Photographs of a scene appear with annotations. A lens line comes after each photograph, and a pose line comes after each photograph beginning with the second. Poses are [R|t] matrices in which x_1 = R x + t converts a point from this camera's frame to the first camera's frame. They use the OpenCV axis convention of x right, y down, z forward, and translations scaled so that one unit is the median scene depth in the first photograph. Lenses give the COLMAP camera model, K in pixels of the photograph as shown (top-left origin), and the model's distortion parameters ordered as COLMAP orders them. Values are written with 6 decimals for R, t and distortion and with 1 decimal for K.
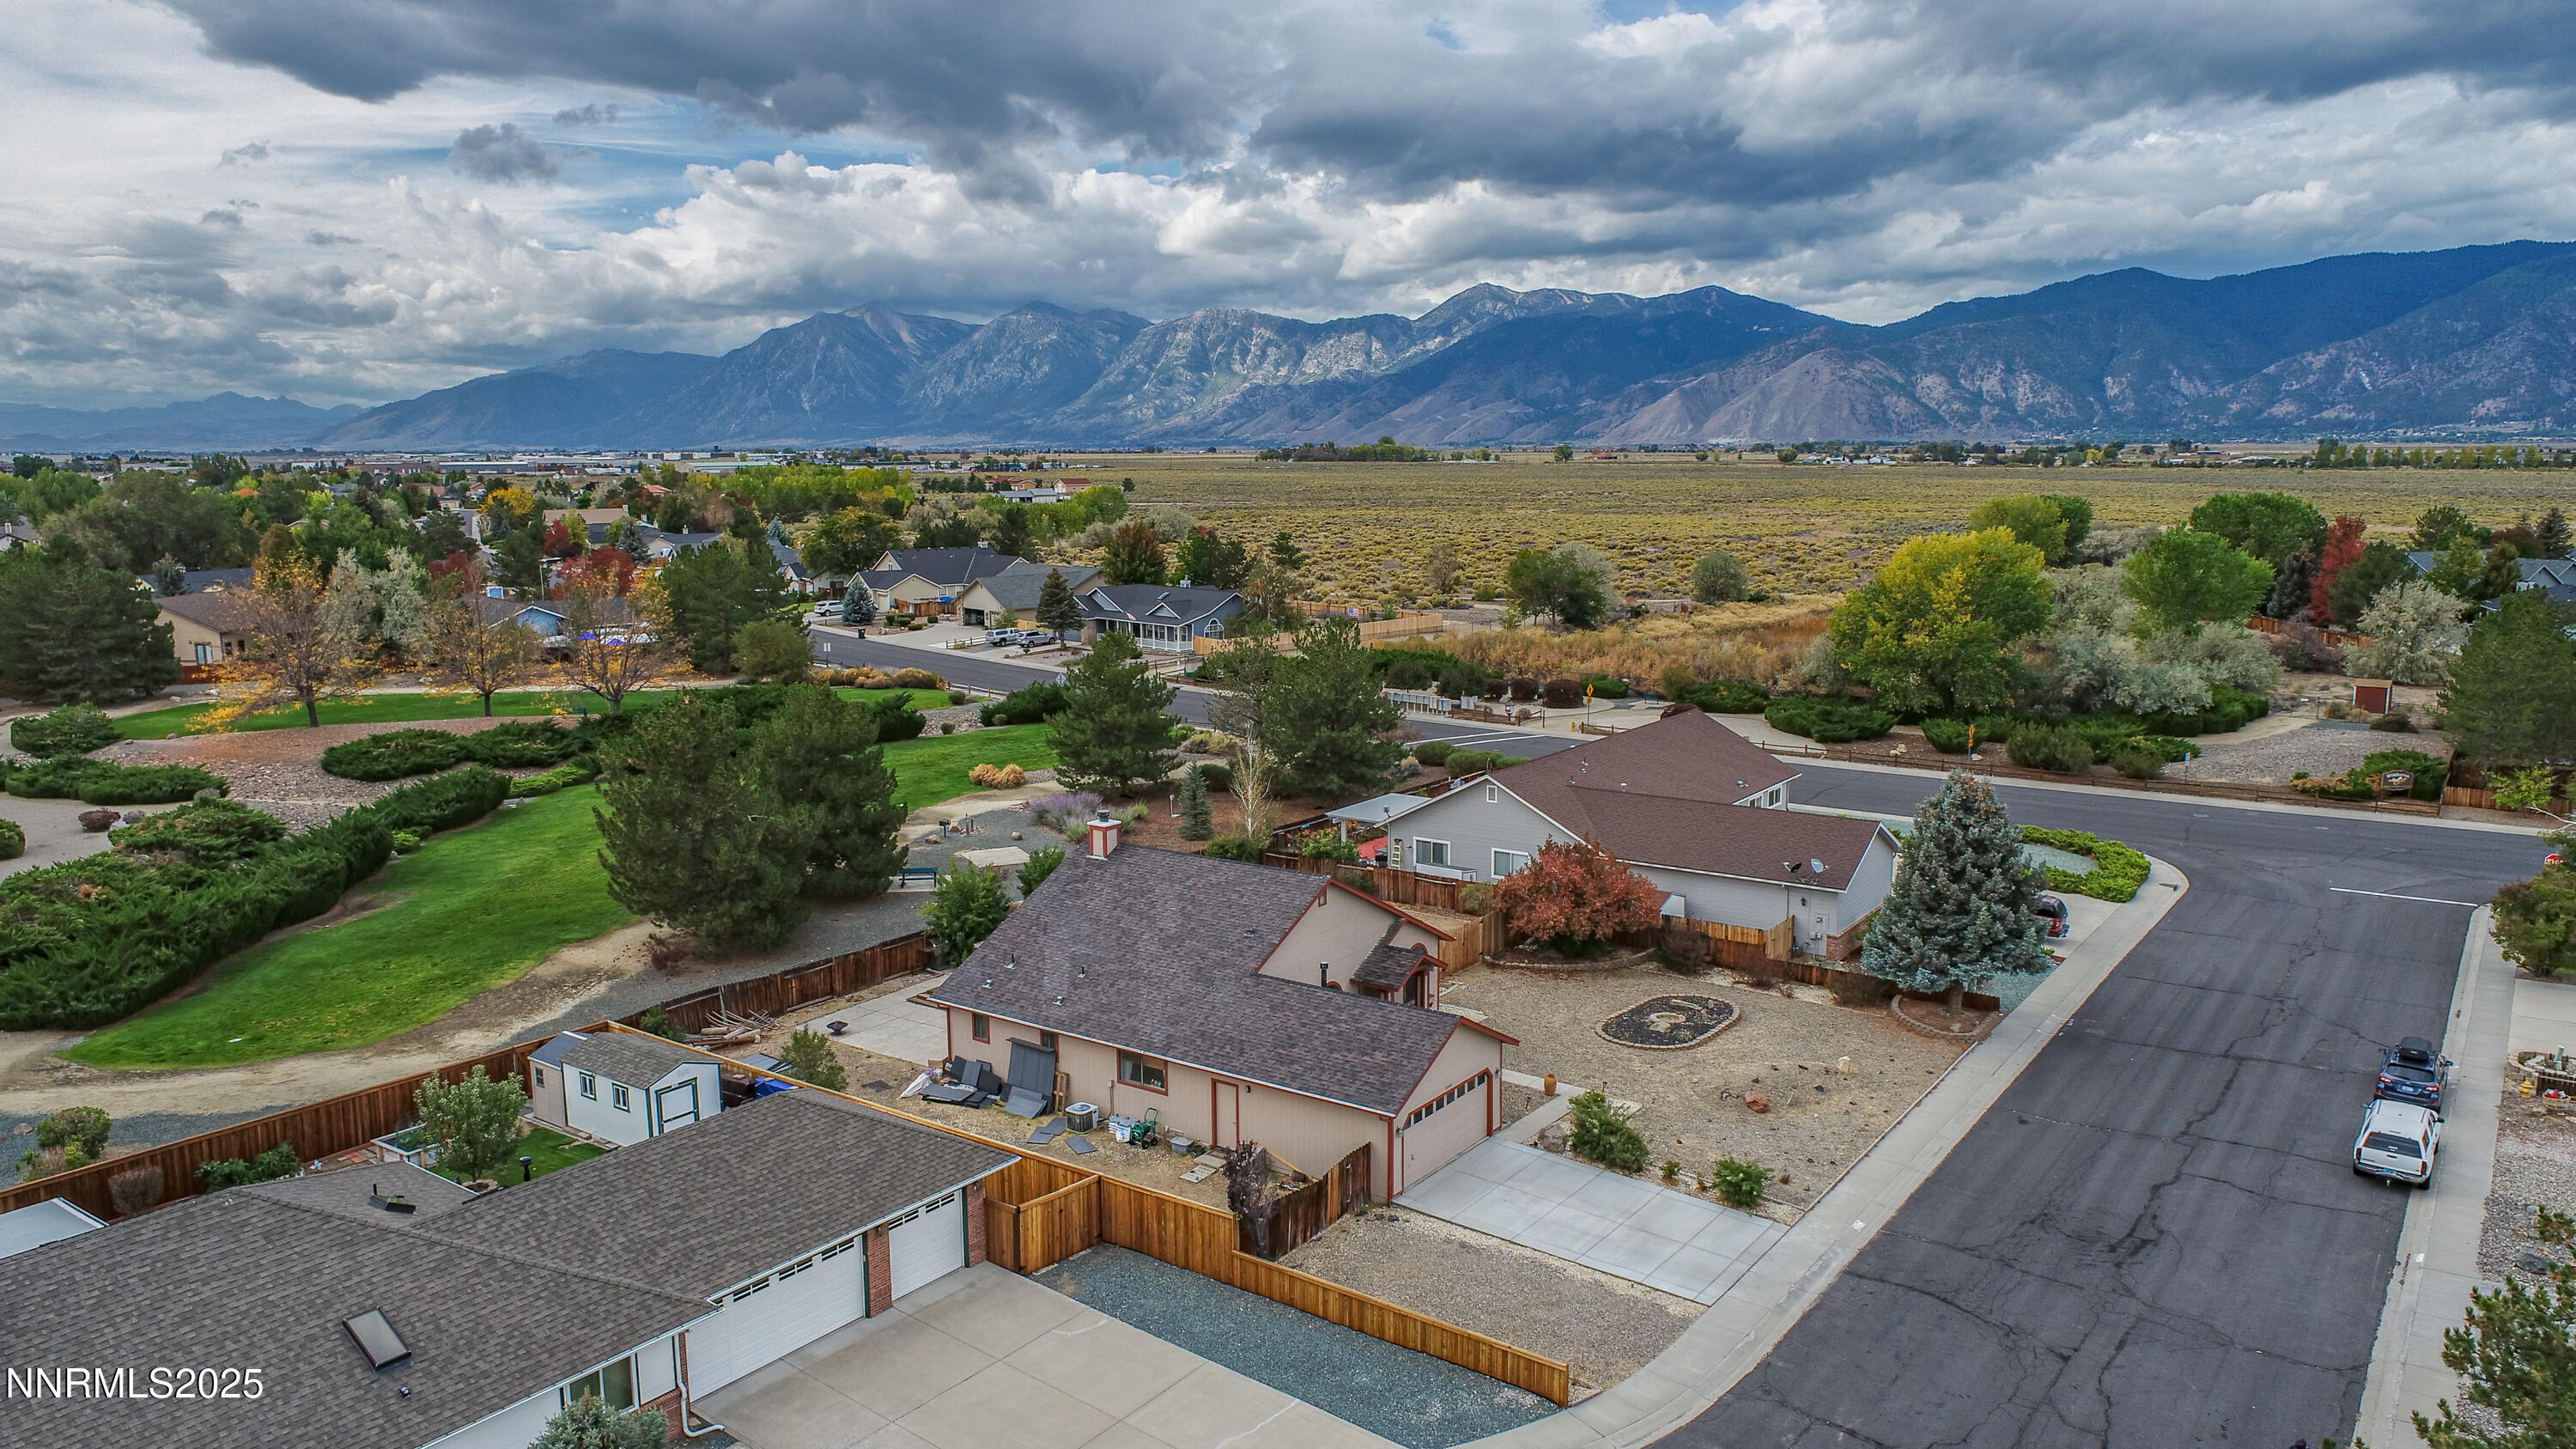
lens RADIAL K [[1783.0, 0, 1288.0], [0, 1783.0, 724.5], [0, 0, 1]] dist [-0.017145, 0.000408]
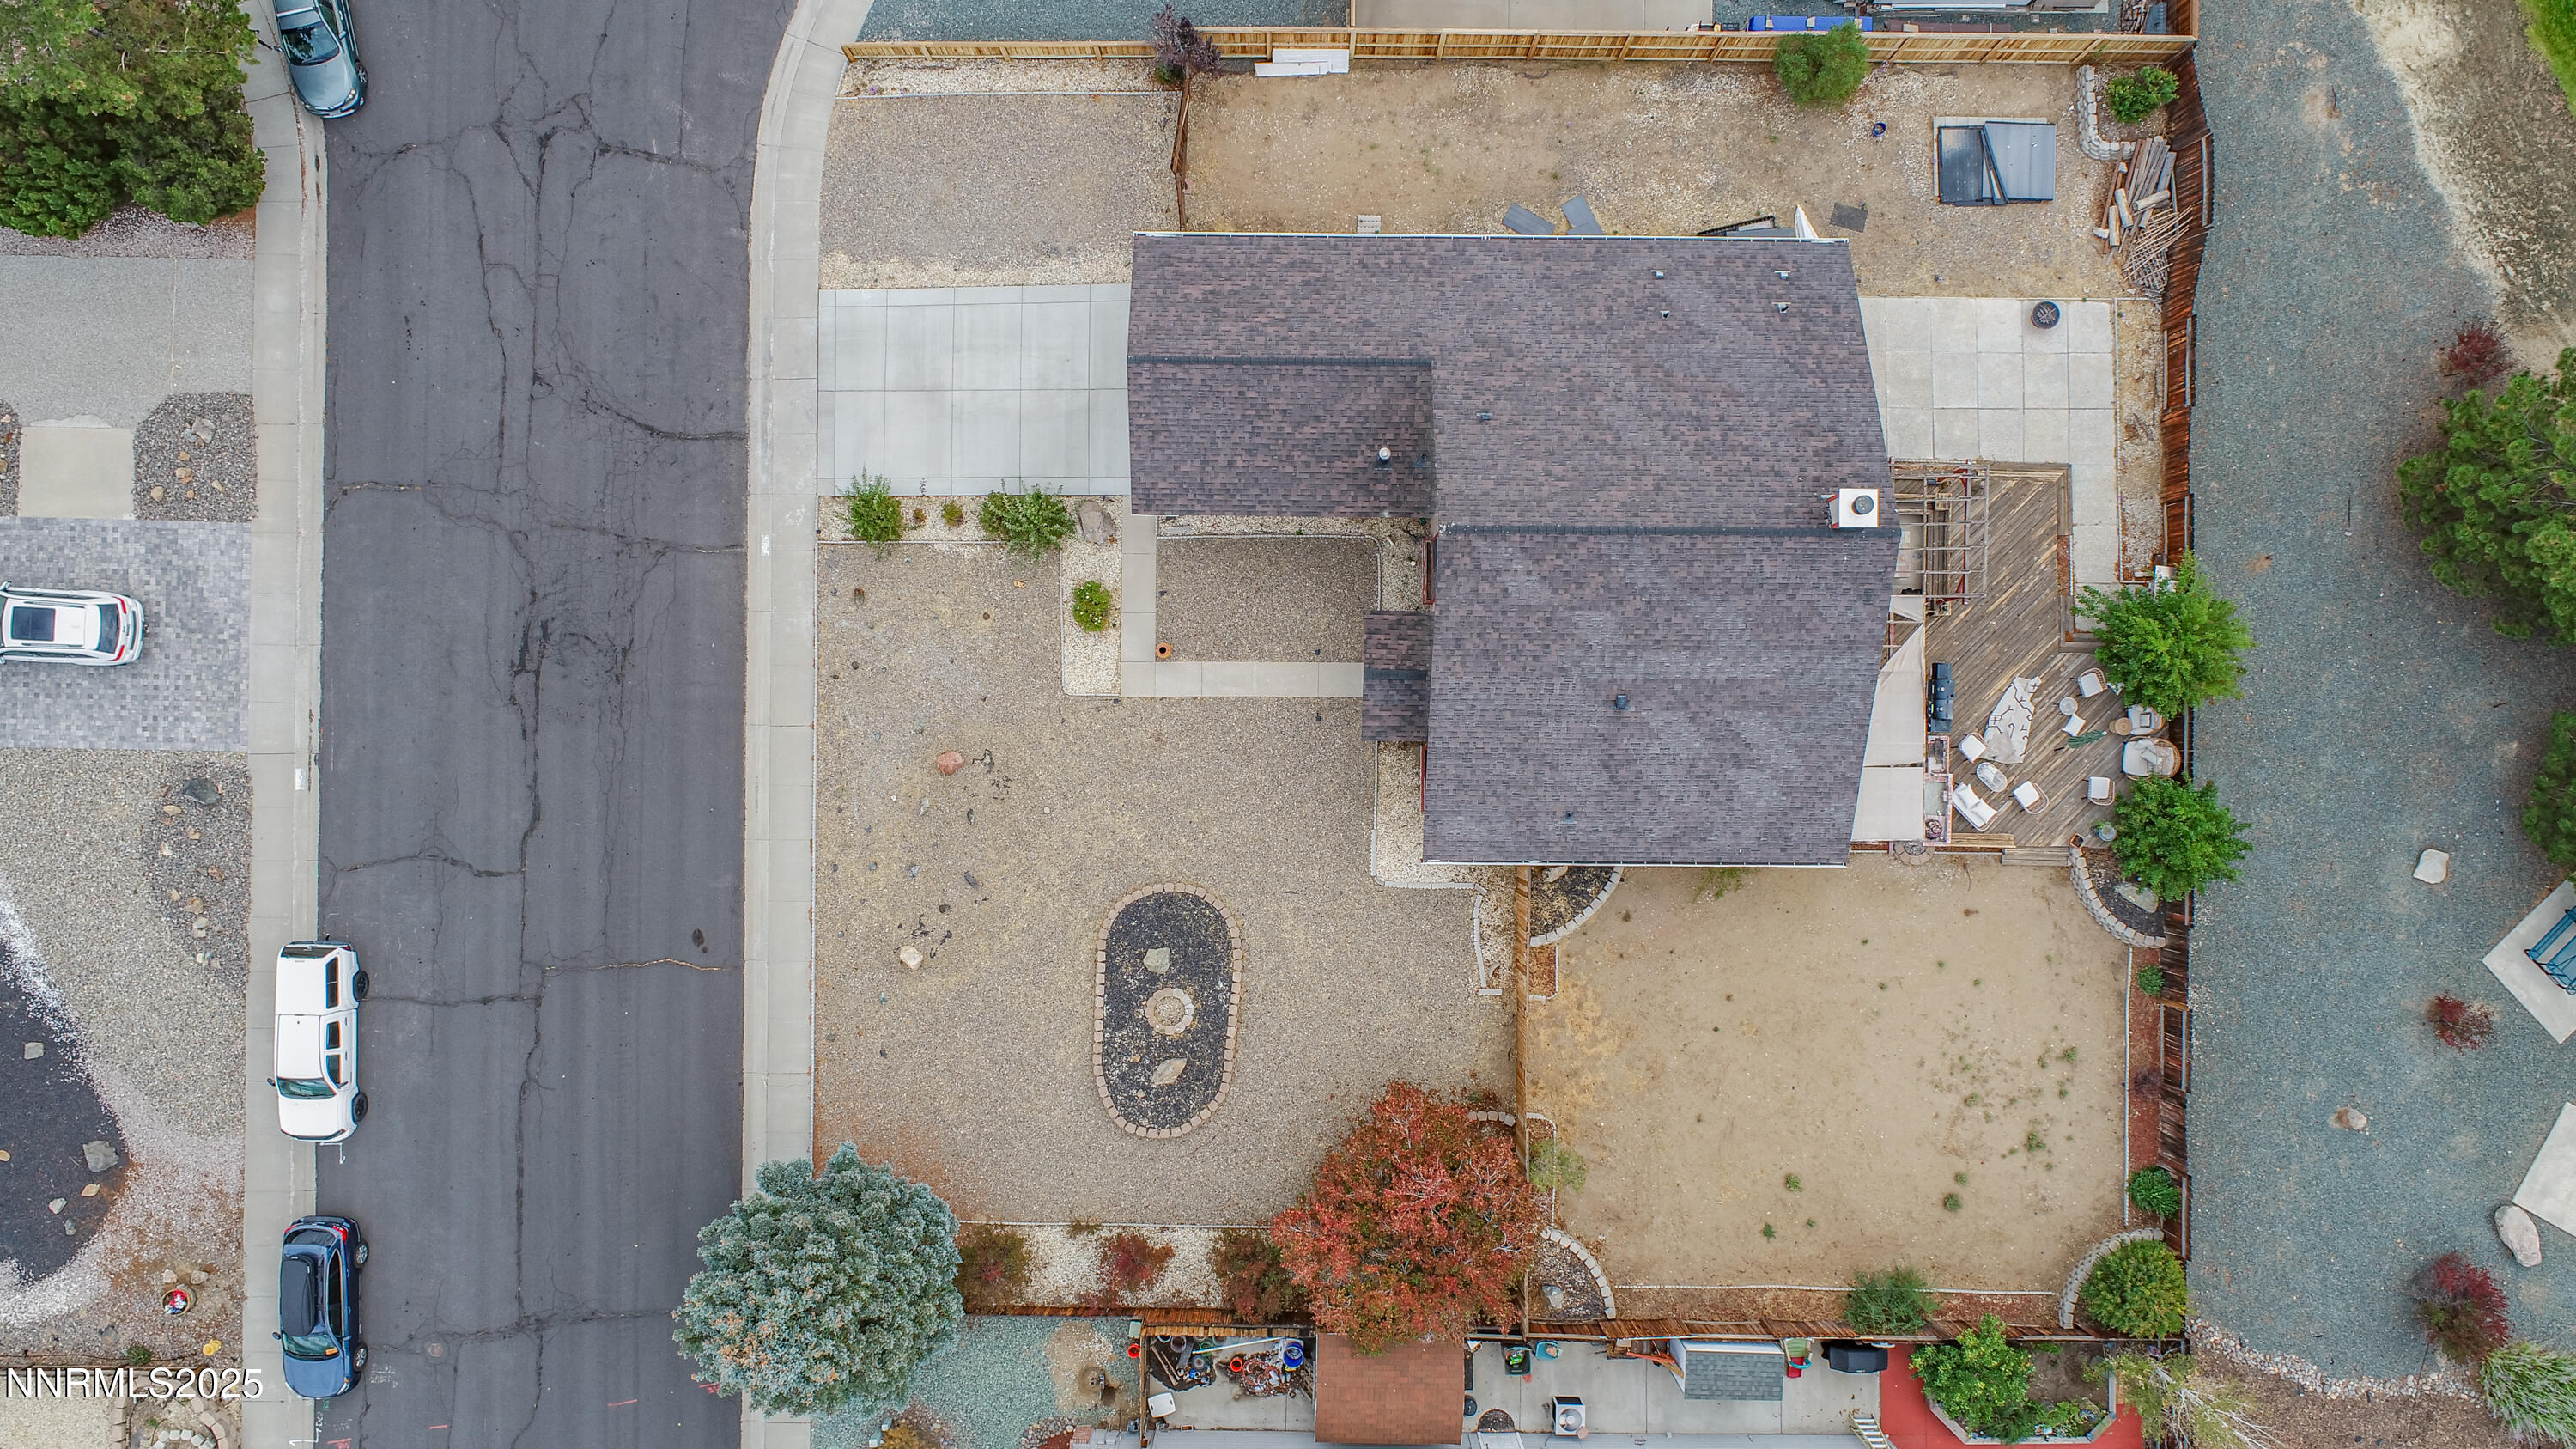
lens RADIAL K [[1783.0, 0, 1288.0], [0, 1783.0, 724.5], [0, 0, 1]] dist [-0.017145, 0.000408]
pose [[-0.818004, 0.575063, 0.013135, 0.127961], [-0.074538, -0.128615, 0.988889, -0.733692], [0.570363, 0.807937, 0.148071, 1.103471]]
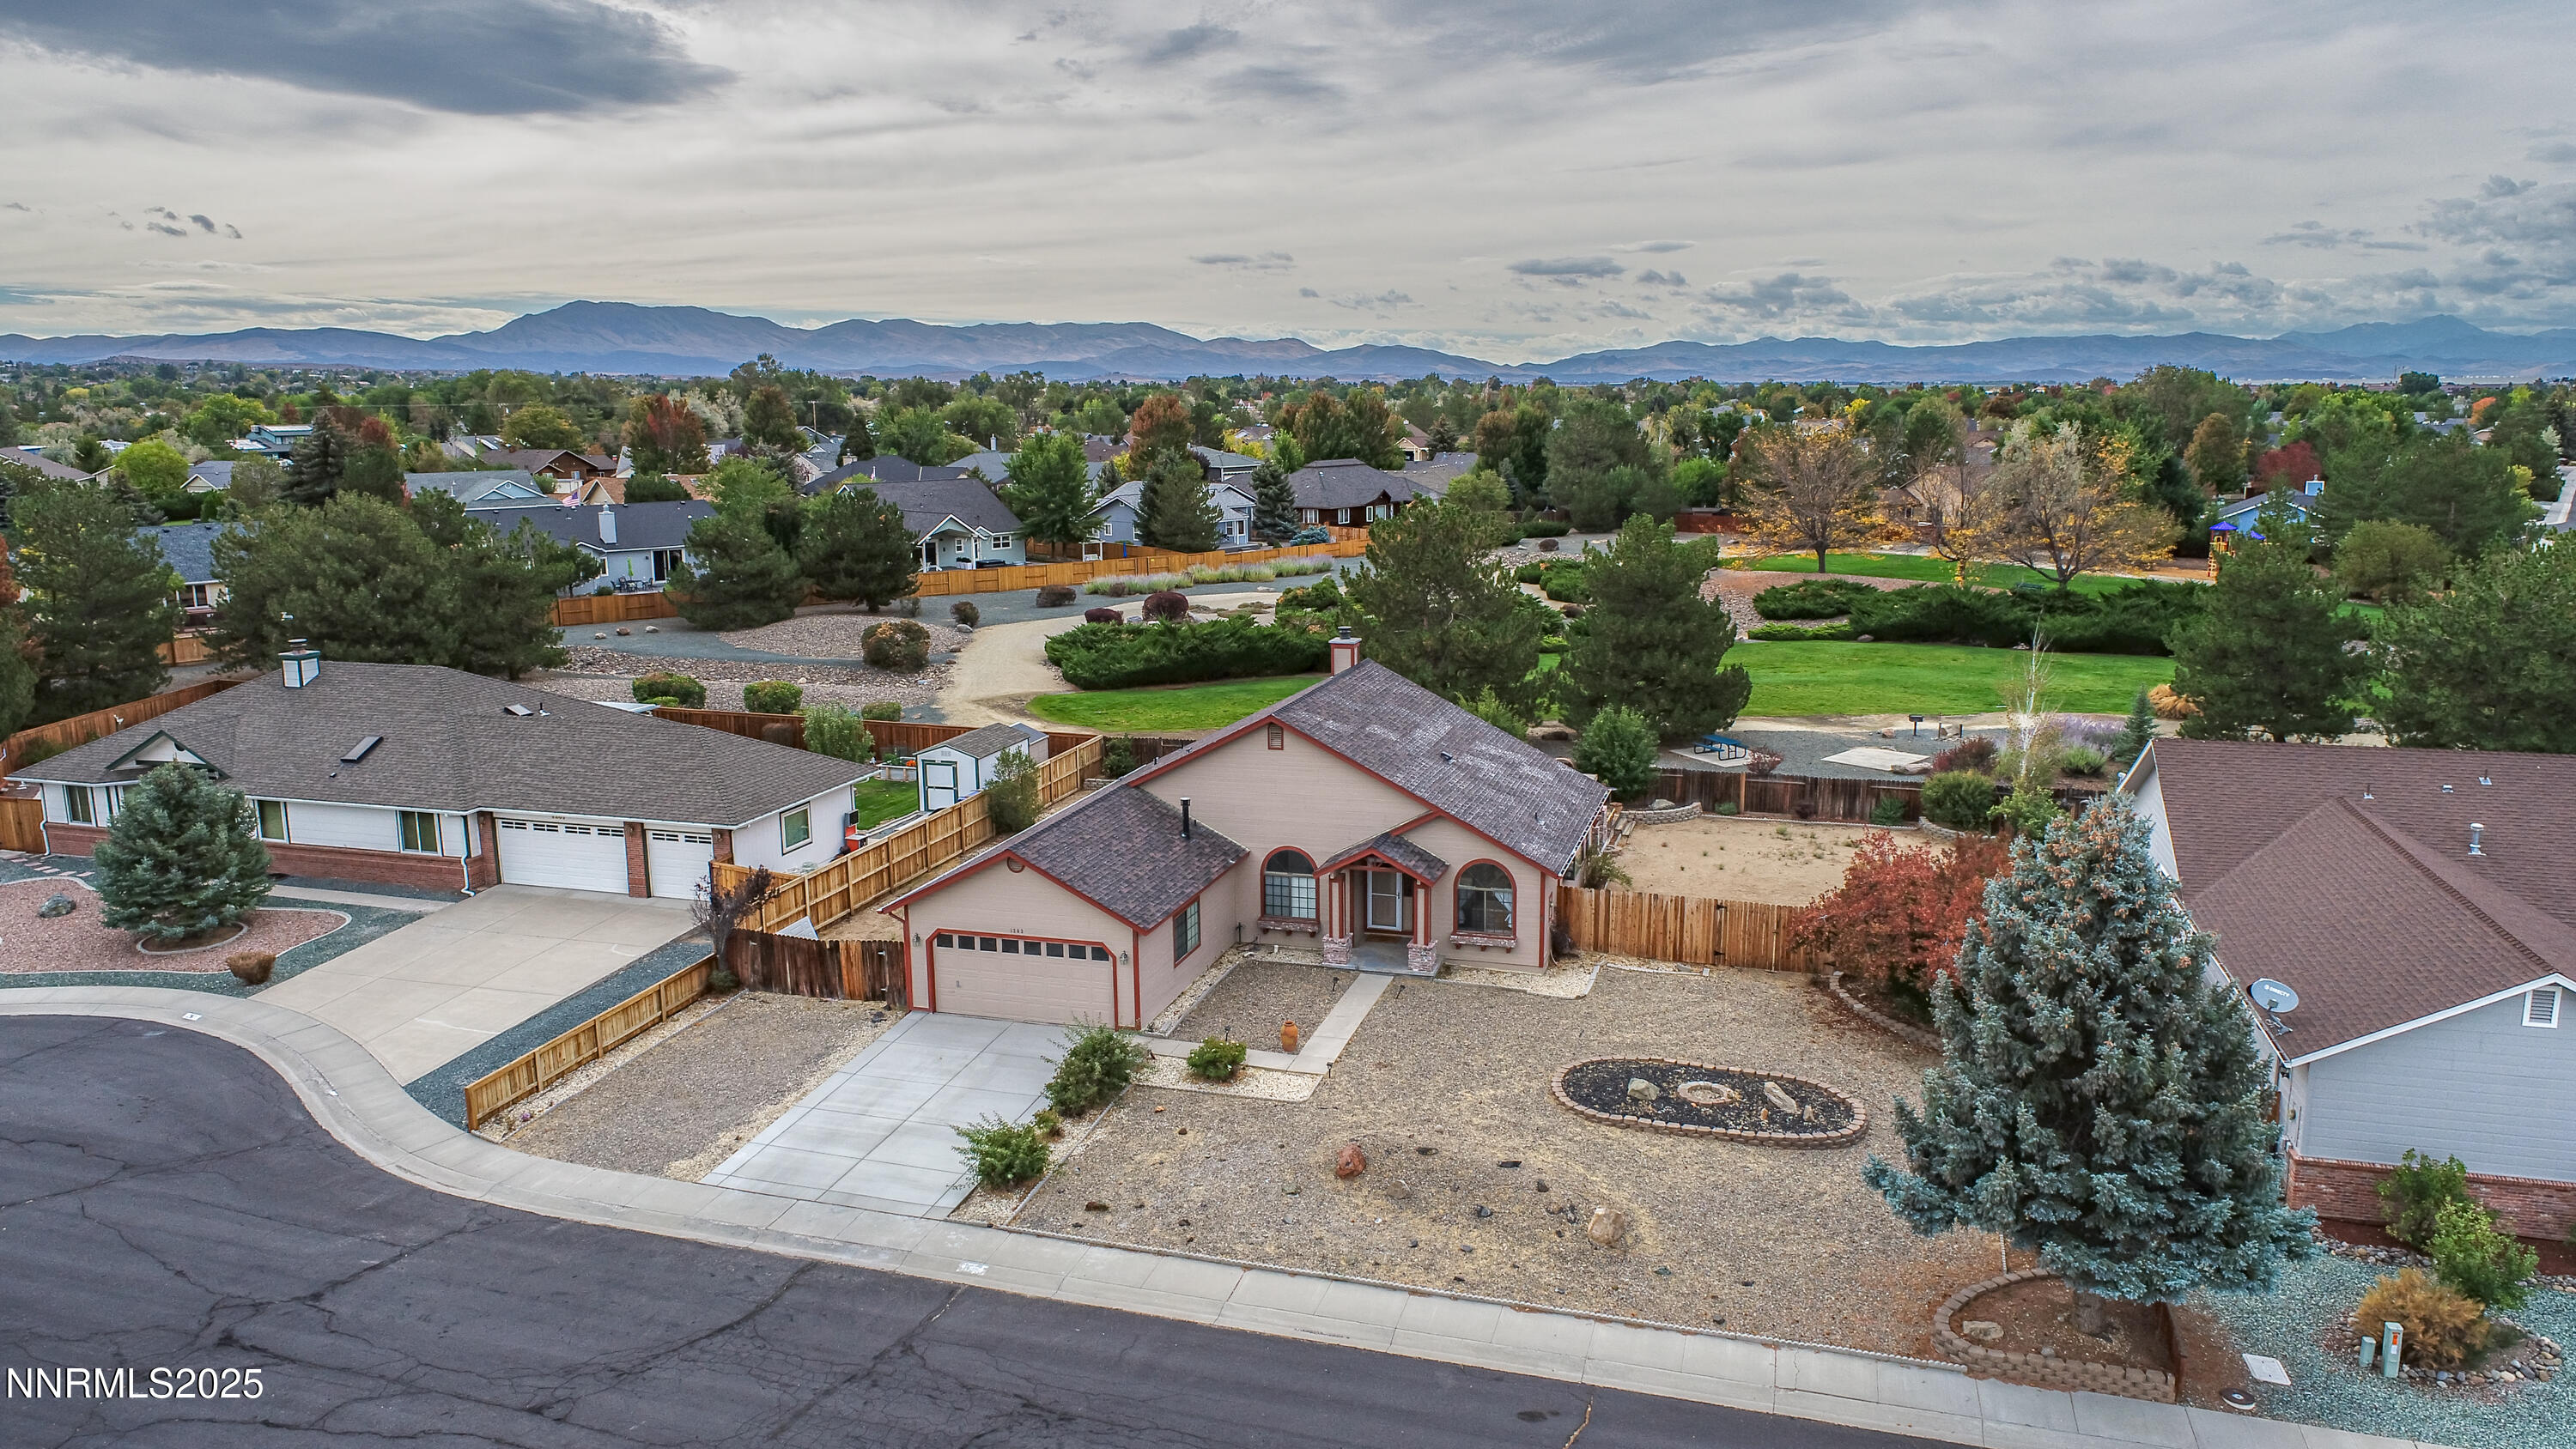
lens RADIAL K [[1782.5, 0, 1288.0], [0, 1782.5, 724.5], [0, 0, 1]] dist [-0.017145, 0.000408]
pose [[0.321803, 0.177474, -0.930025, 0.952092], [-0.144125, 0.980010, 0.137143, -0.029312], [0.935773, 0.089906, 0.340948, 0.866357]]
